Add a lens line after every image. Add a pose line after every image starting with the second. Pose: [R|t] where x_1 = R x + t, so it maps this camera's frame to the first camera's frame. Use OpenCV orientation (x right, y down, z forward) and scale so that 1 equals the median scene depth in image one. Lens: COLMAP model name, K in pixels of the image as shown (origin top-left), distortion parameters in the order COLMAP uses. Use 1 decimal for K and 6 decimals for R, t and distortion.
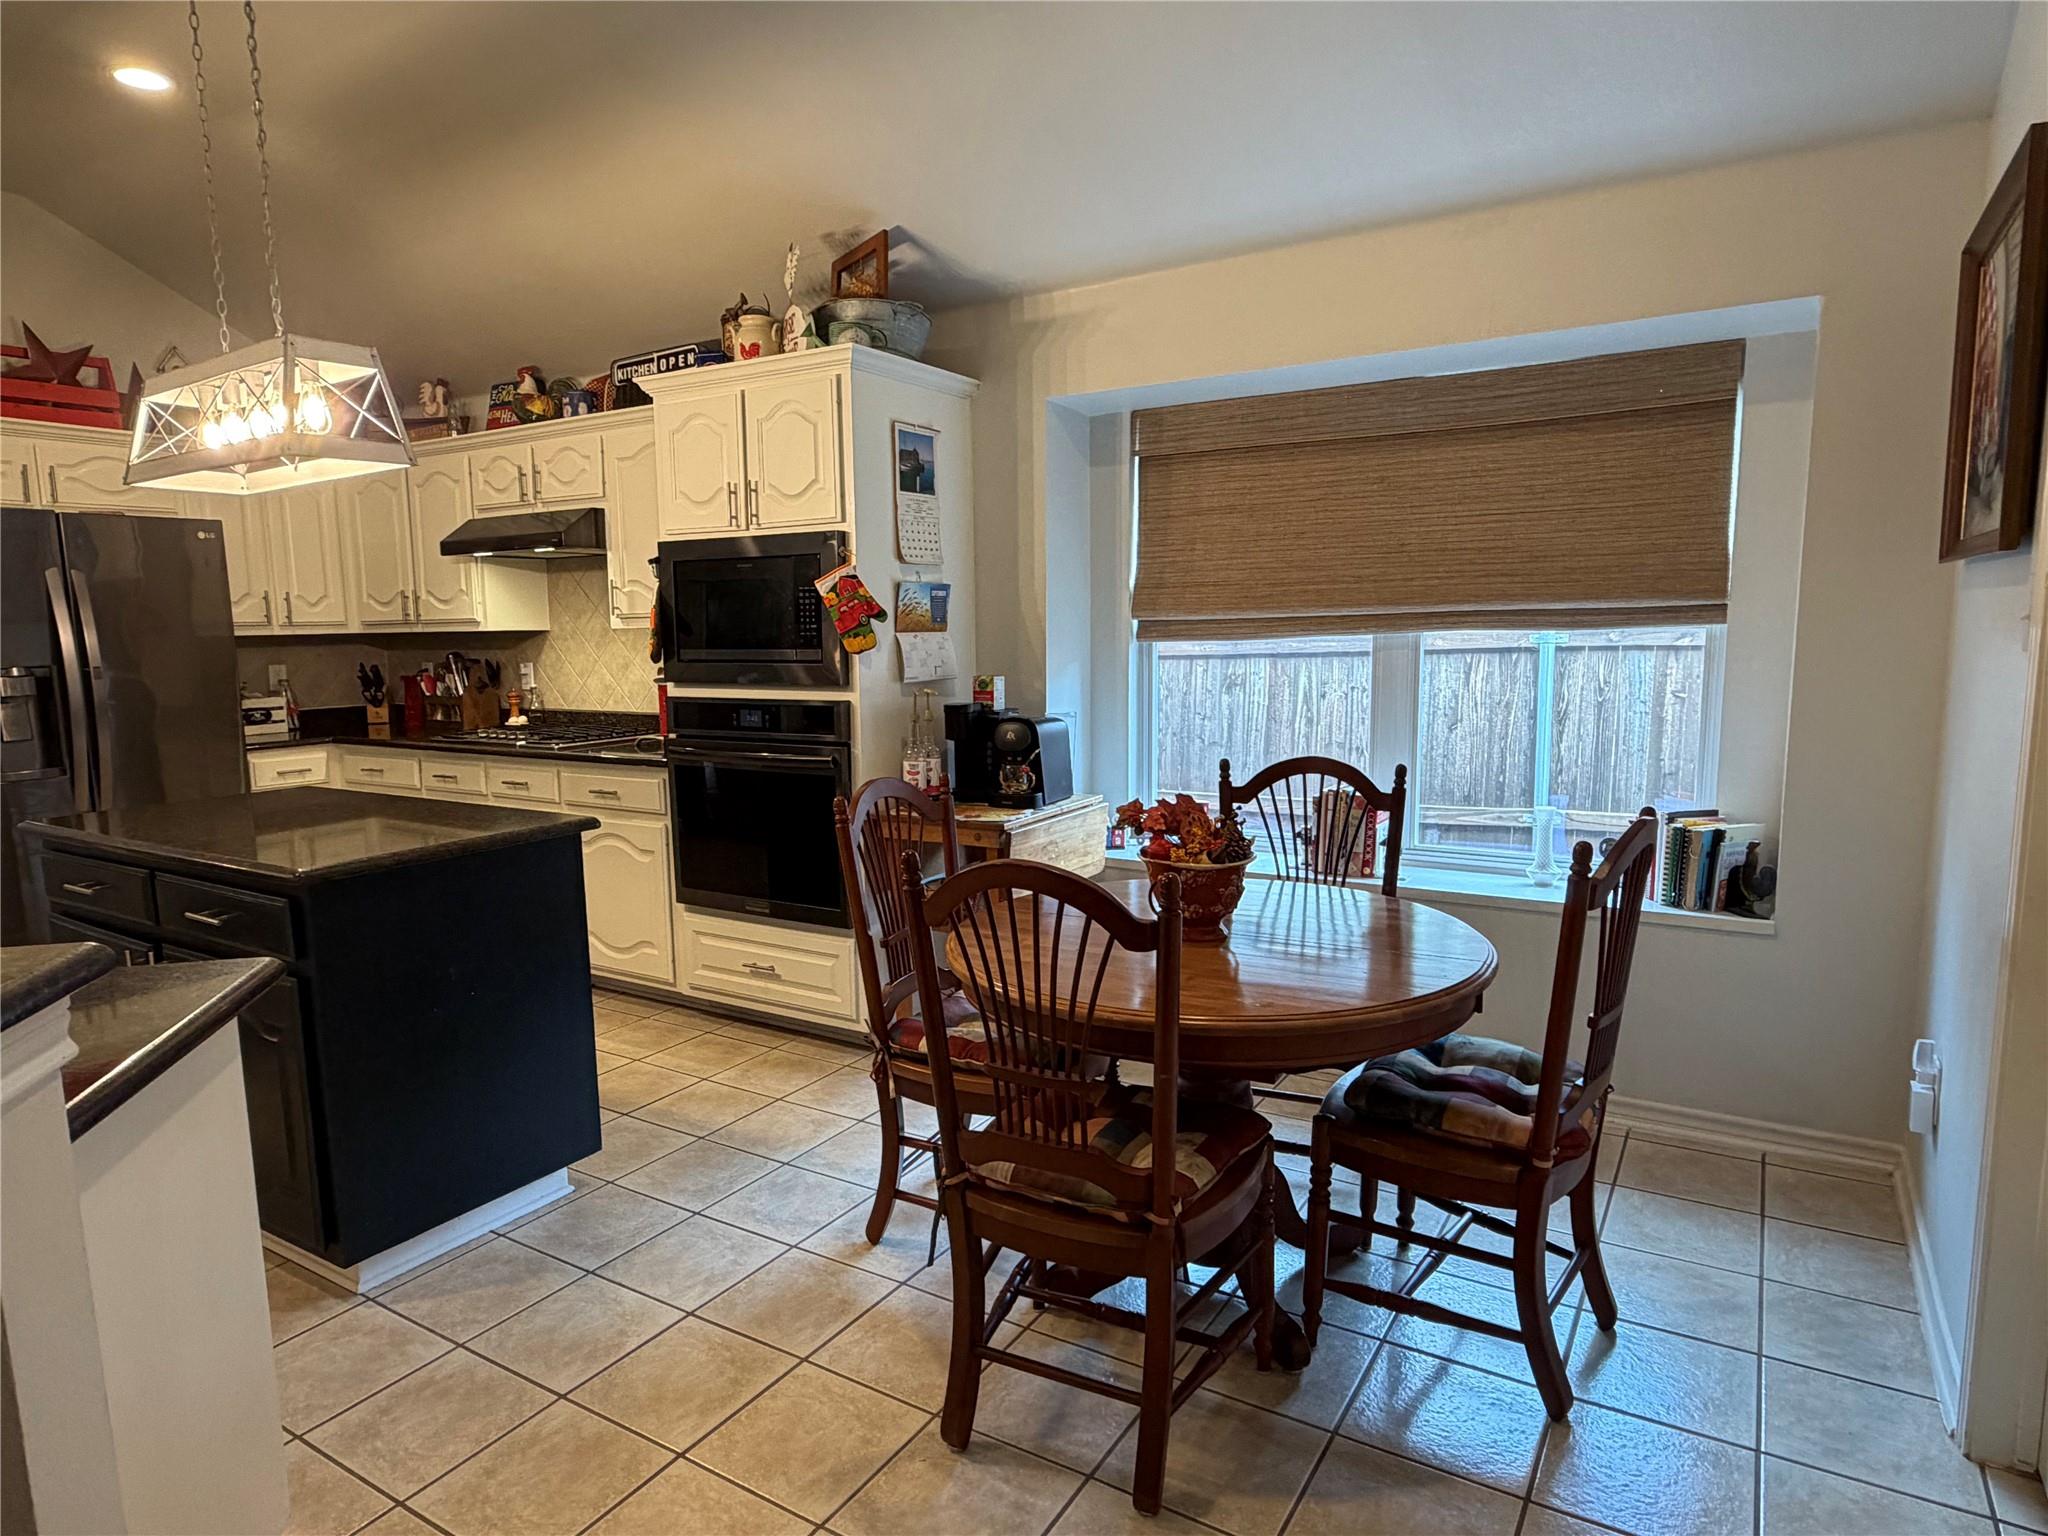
lens RADIAL K [[1195.9, 0, 1016.2], [0, 1195.9, 775.9], [0, 0, 1]] dist [0.004011, 0.001326]
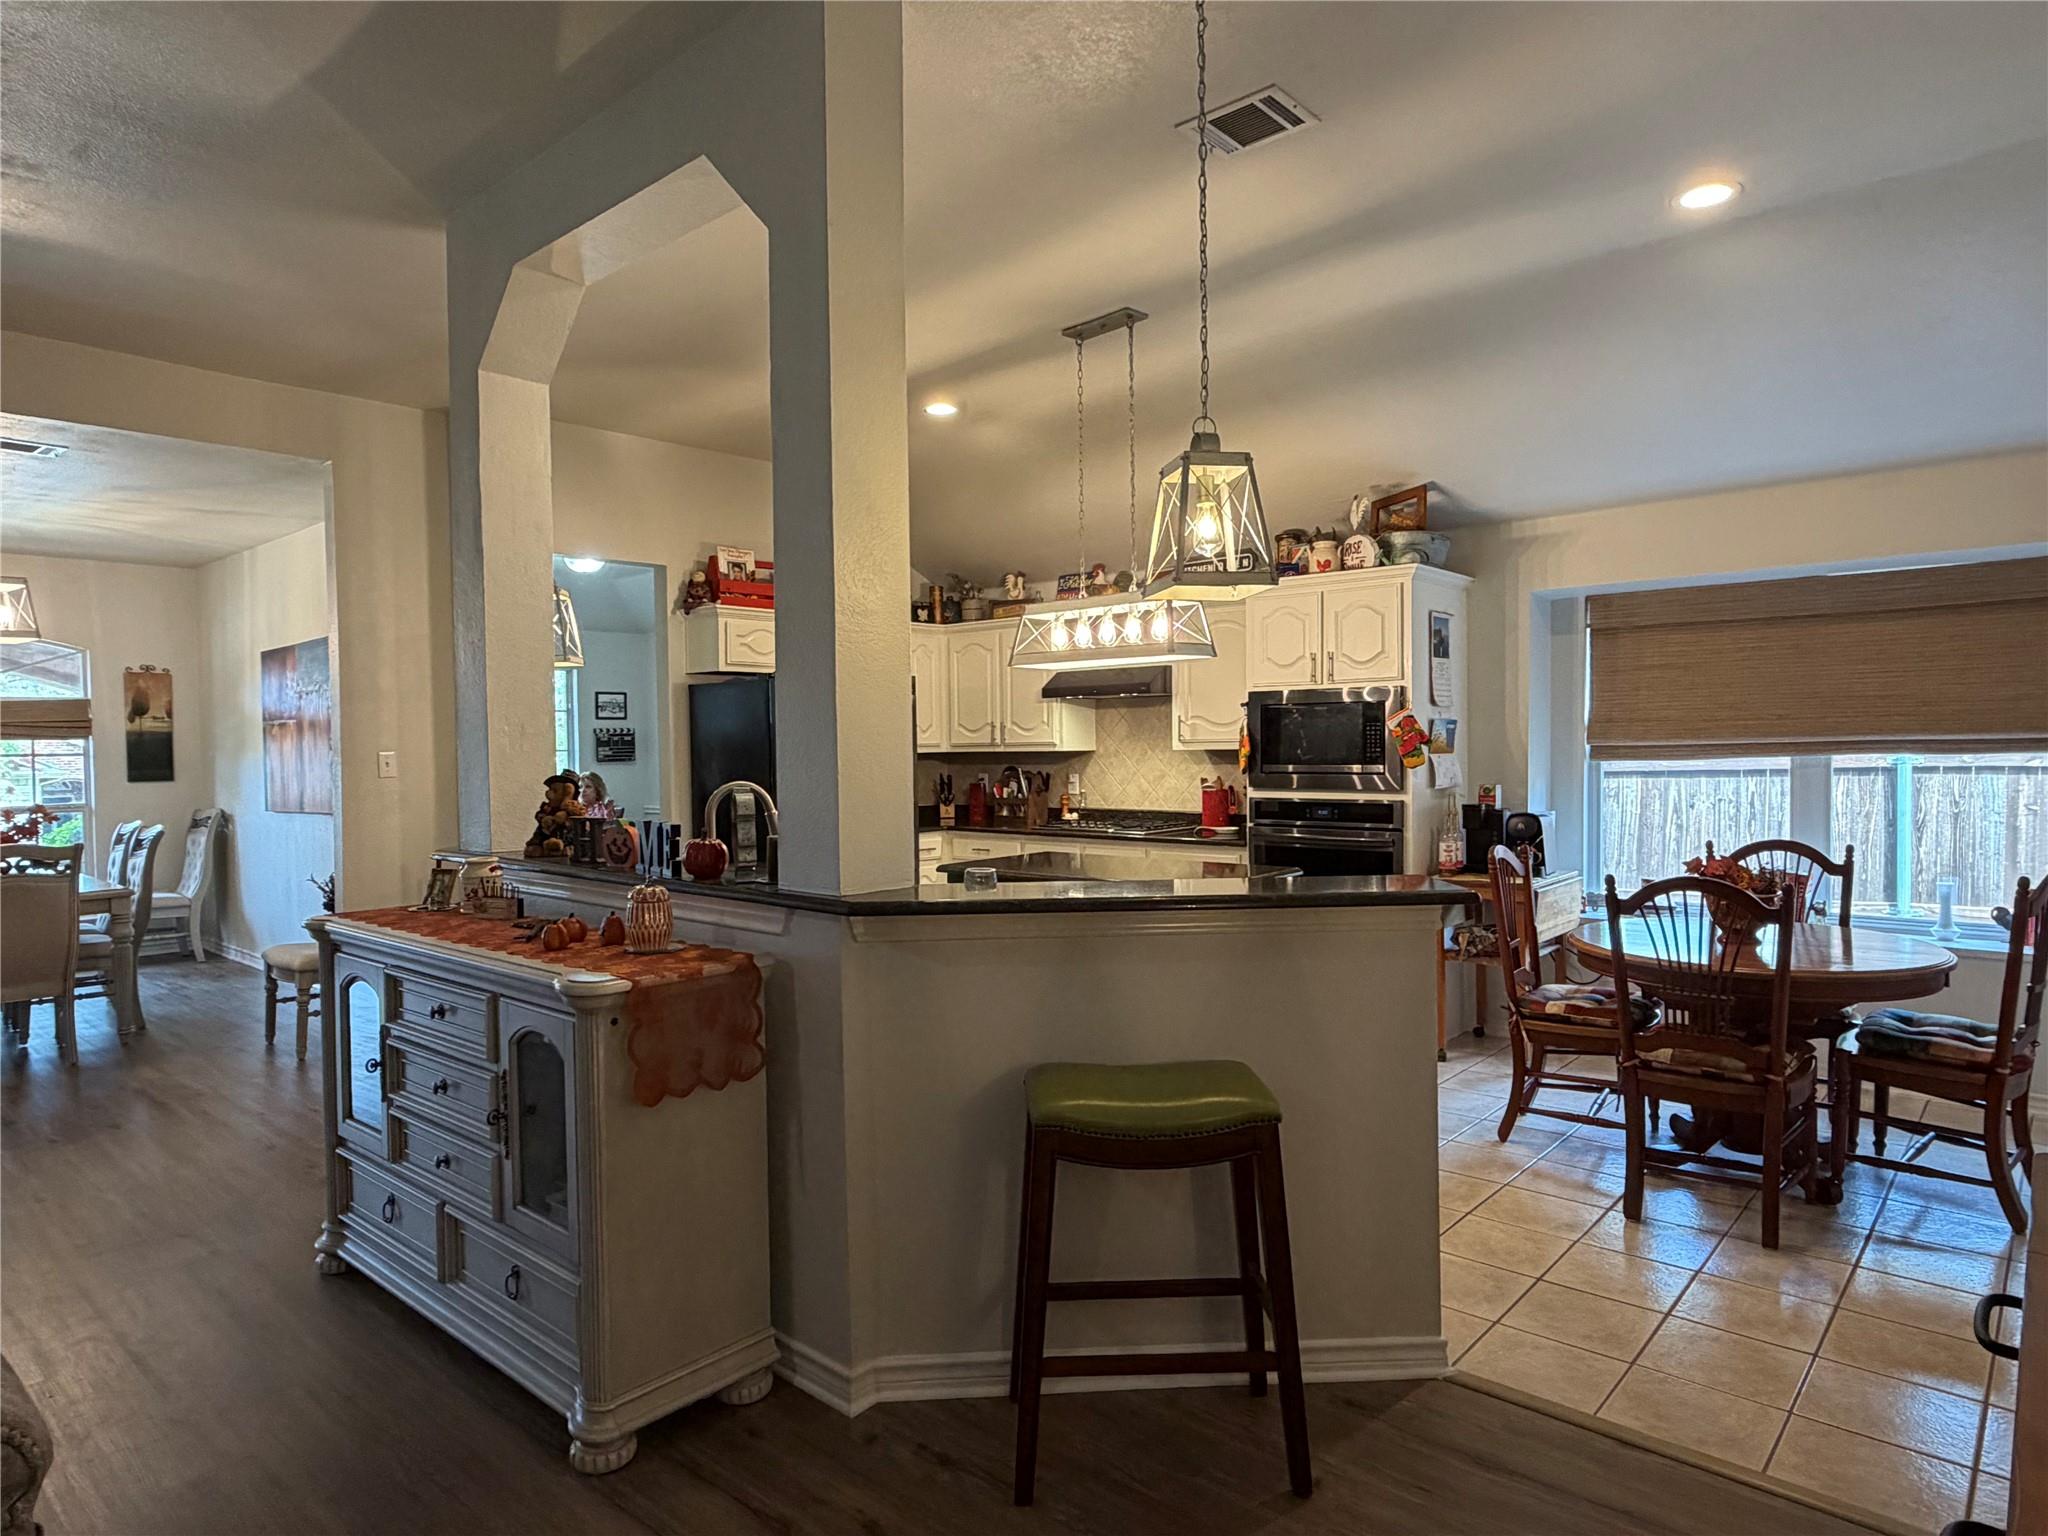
lens RADIAL K [[1195.9, 0, 1025.9], [0, 1195.9, 774.5], [0, 0, 1]] dist [0.004011, 0.001326]
pose [[0.985999, 0.007149, -0.166599, -0.326998], [-0.023531, 0.995049, -0.096564, 0.053337], [0.165084, 0.099133, 0.981285, -0.474802]]
